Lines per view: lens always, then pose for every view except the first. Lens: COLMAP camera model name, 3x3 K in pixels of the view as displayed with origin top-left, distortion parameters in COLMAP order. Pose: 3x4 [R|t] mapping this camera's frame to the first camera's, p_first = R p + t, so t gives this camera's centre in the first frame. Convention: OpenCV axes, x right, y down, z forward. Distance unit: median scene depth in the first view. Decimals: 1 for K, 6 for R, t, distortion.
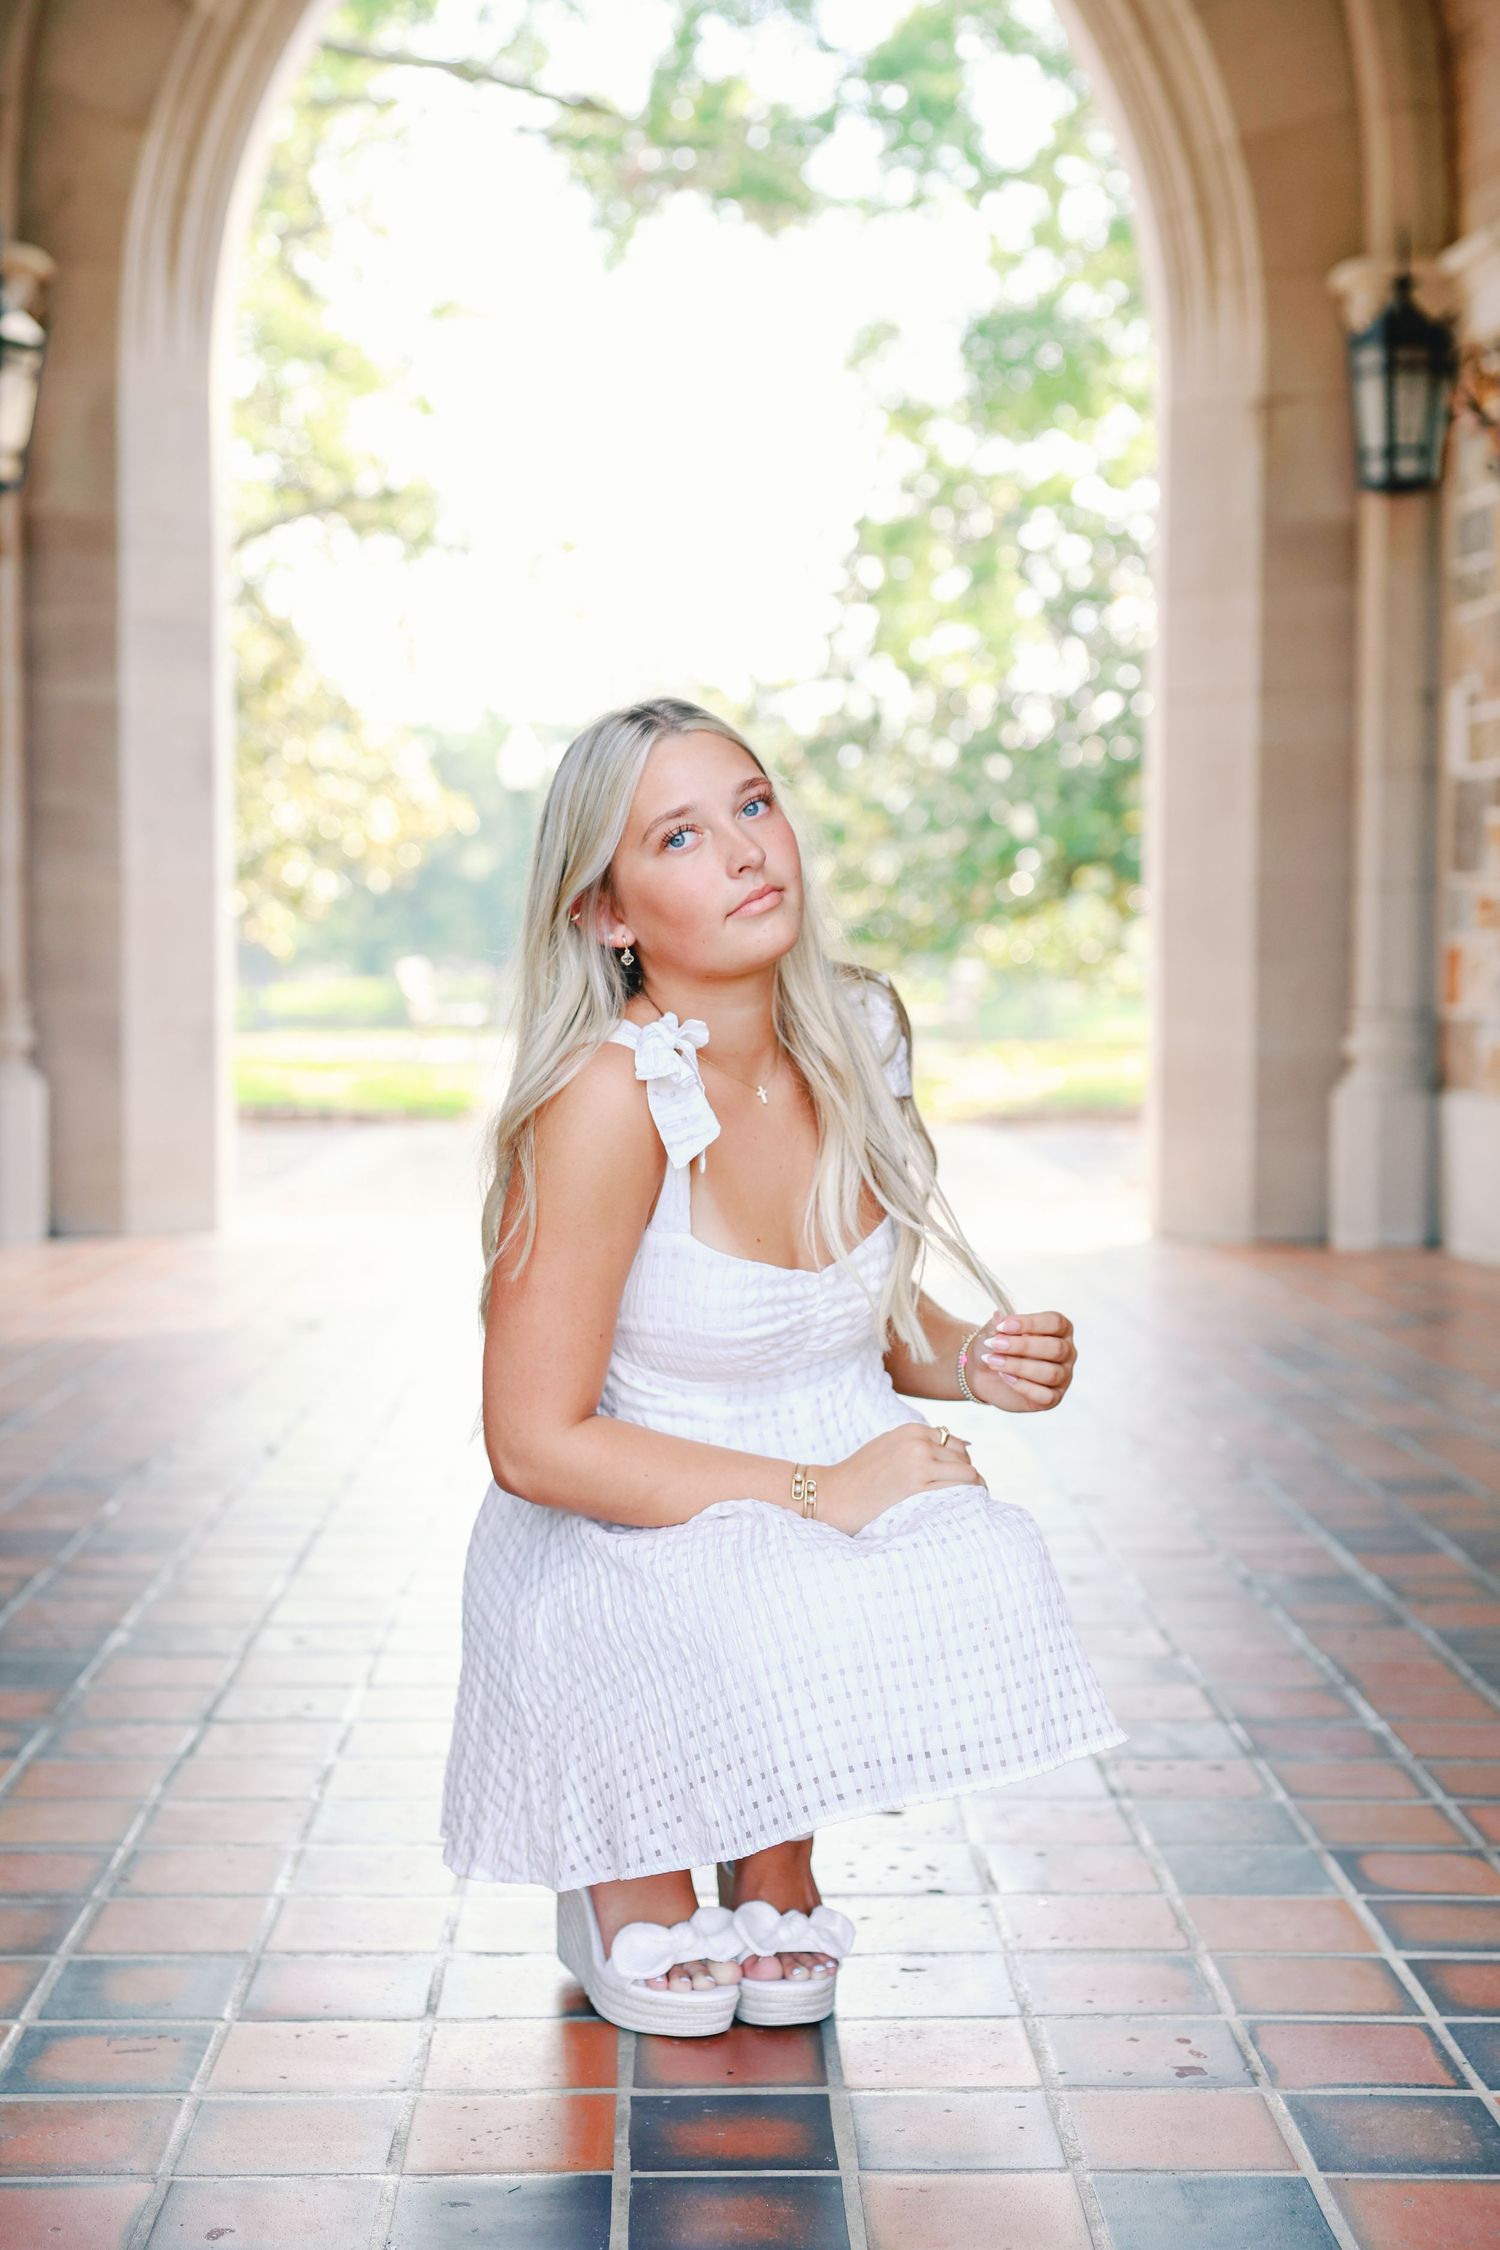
lens RADIAL K [[3058.2, 0, 753.2], [0, 3058.2, 1131.0], [0, 0, 1]] dist [0.123945, 0.000000]
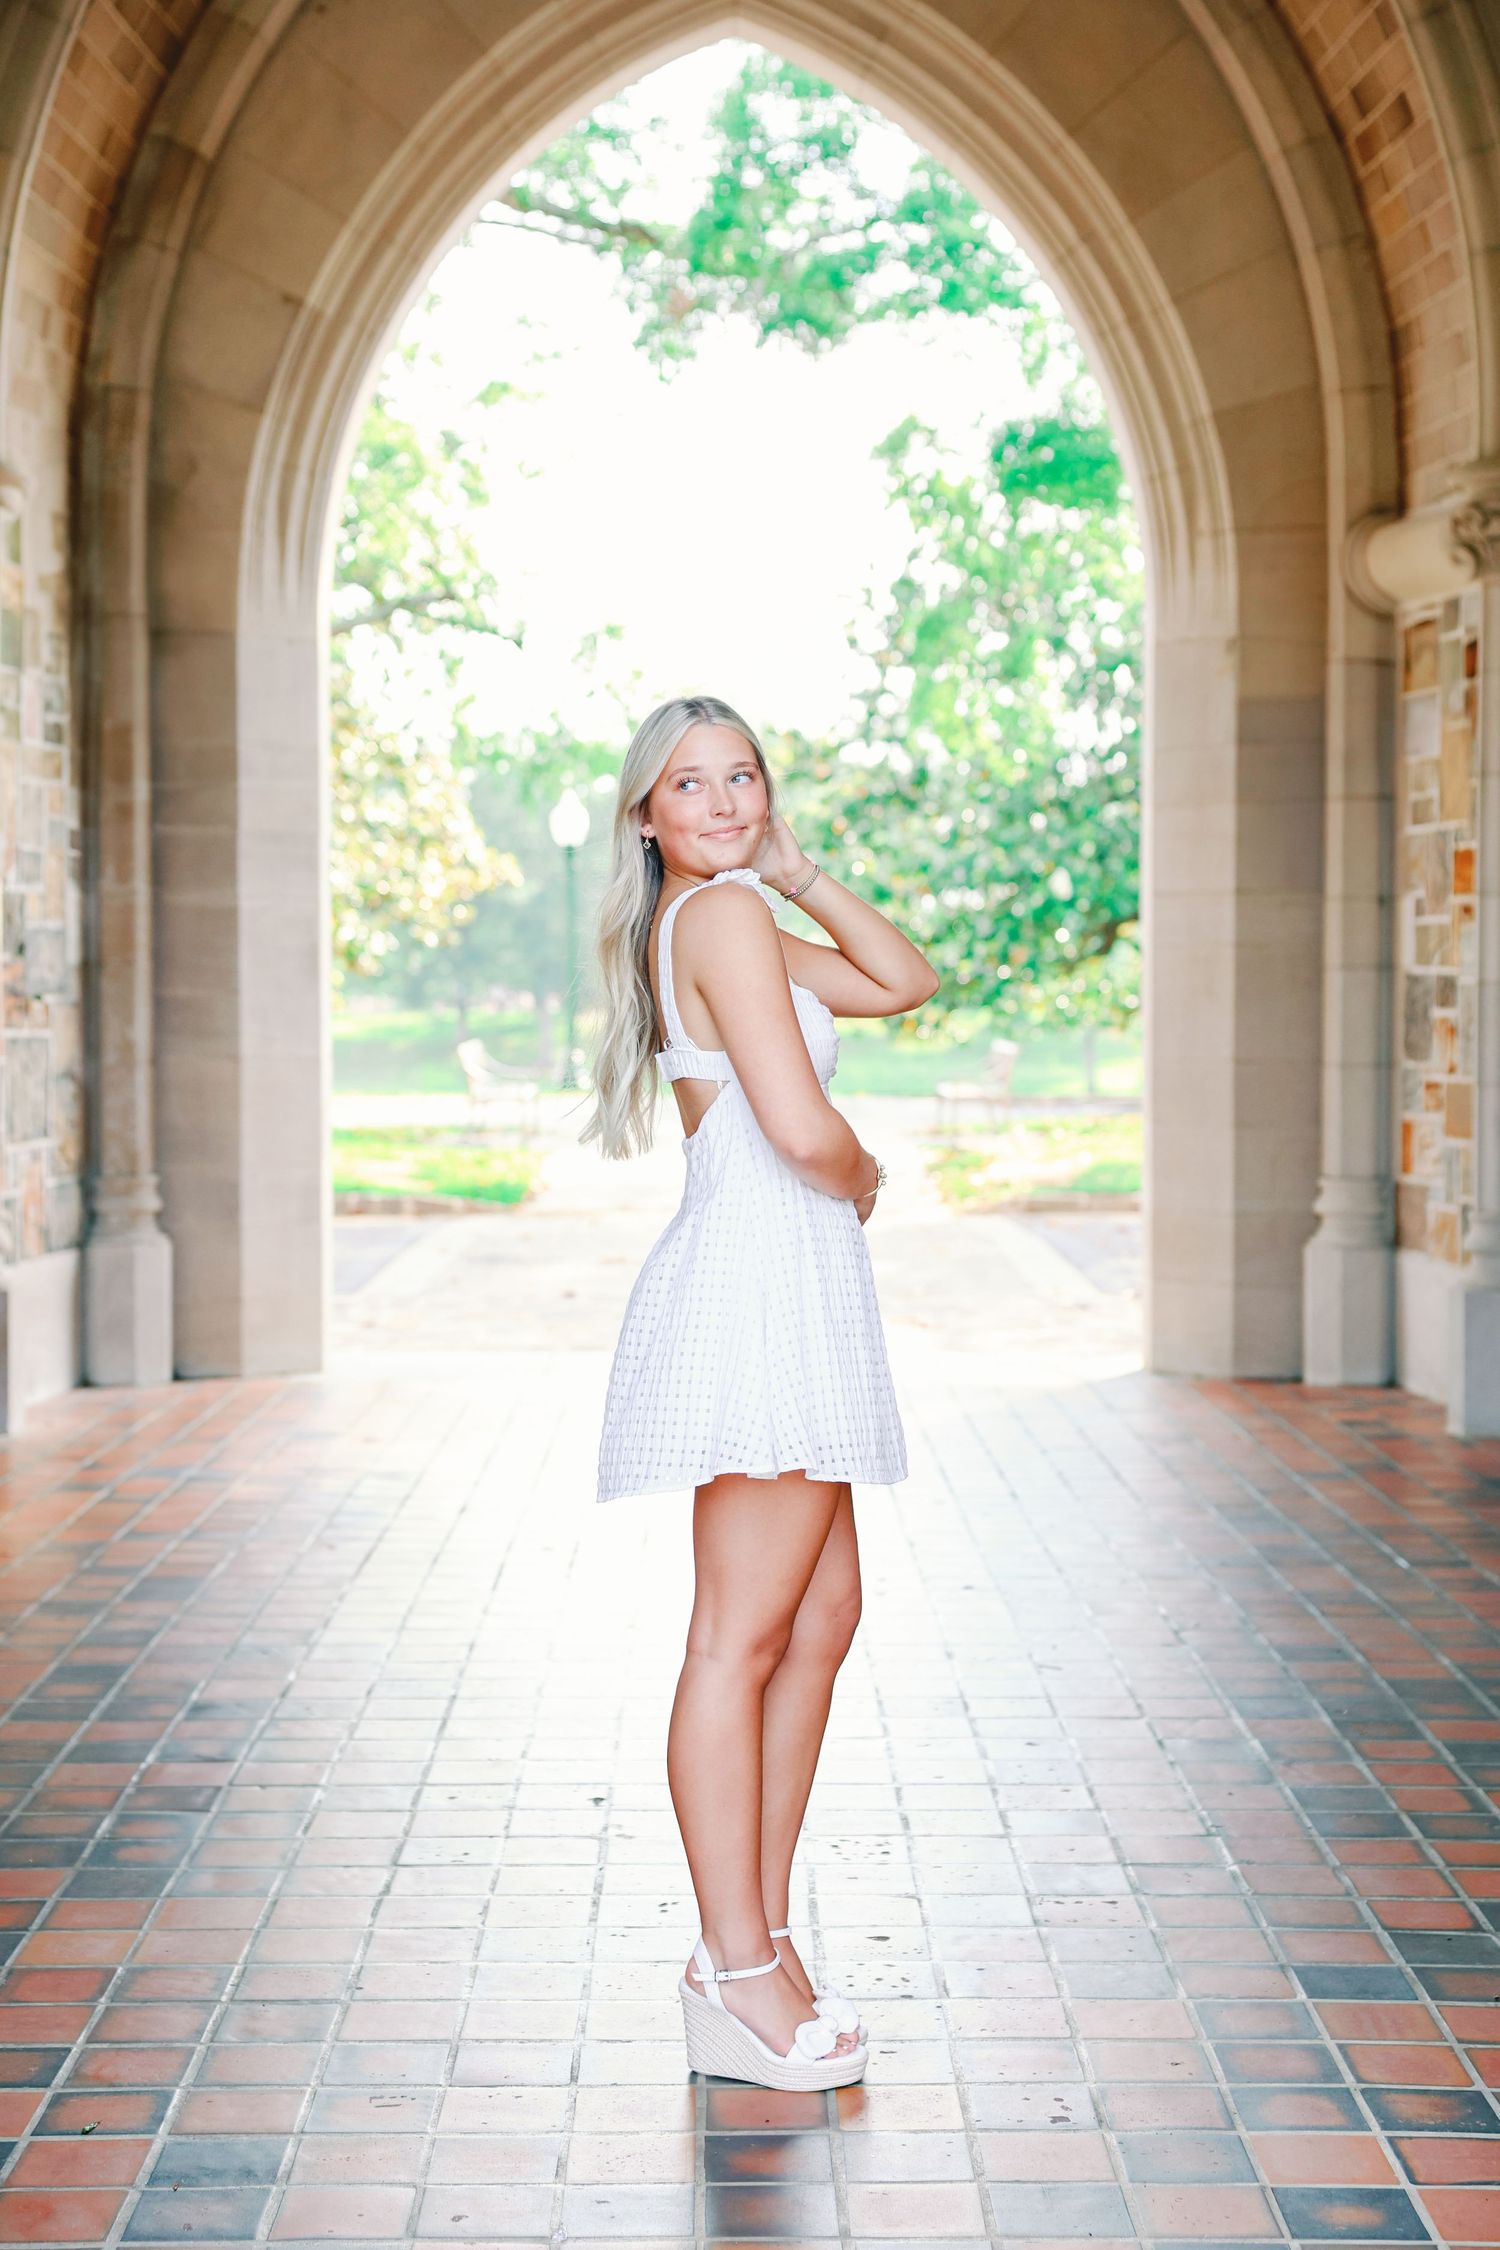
lens RADIAL K [[3058.2, 0, 734.9], [0, 3058.2, 1191.1], [0, 0, 1]] dist [0.123945, 0.000000]
pose [[0.999756, -0.005857, -0.021294, 0.003208], [0.006053, 0.999940, 0.009141, -0.047394], [0.021239, -0.009267, 0.999731, -0.147118]]
